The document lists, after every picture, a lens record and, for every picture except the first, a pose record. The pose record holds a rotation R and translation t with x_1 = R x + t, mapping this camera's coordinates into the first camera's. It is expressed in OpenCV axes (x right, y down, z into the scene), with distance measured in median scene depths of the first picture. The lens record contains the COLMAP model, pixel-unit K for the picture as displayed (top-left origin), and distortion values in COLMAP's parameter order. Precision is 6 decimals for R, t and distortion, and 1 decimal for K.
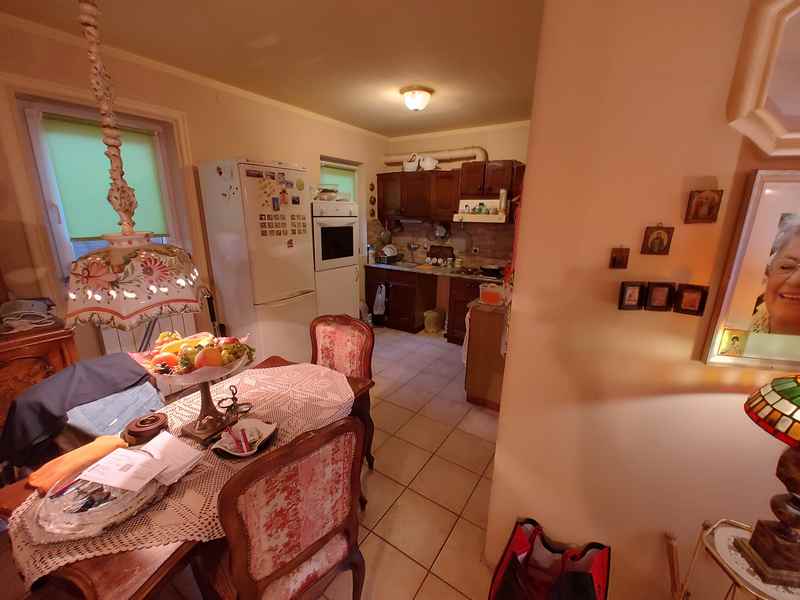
lens RADIAL K [[331.7, 0, 401.1], [0, 331.7, 298.6], [0, 0, 1]] dist [-0.001460, -0.000497]
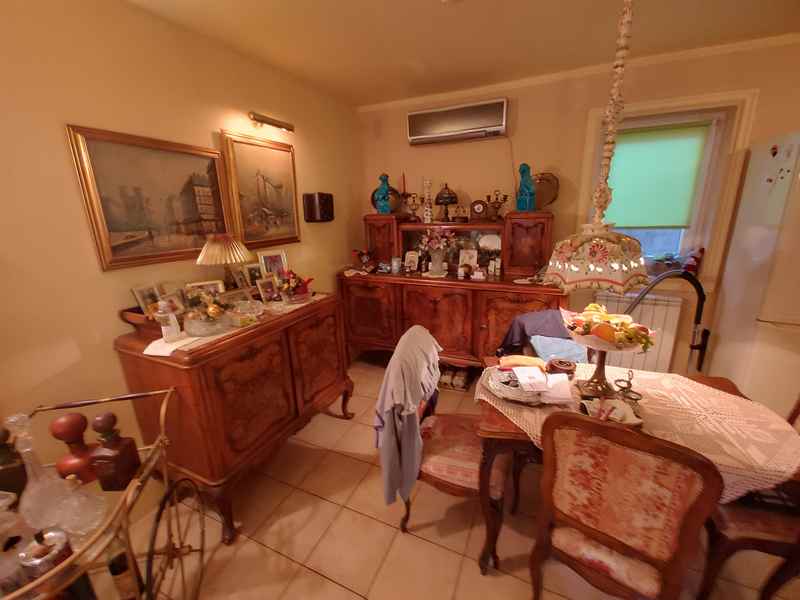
lens RADIAL K [[331.7, 0, 402.5], [0, 331.7, 299.1], [0, 0, 1]] dist [-0.001460, -0.000497]
pose [[0.154838, 0.242142, -0.957806, 0.385226], [-0.217549, 0.954058, 0.206026, -0.016605], [0.963690, 0.176469, 0.200402, 0.051913]]
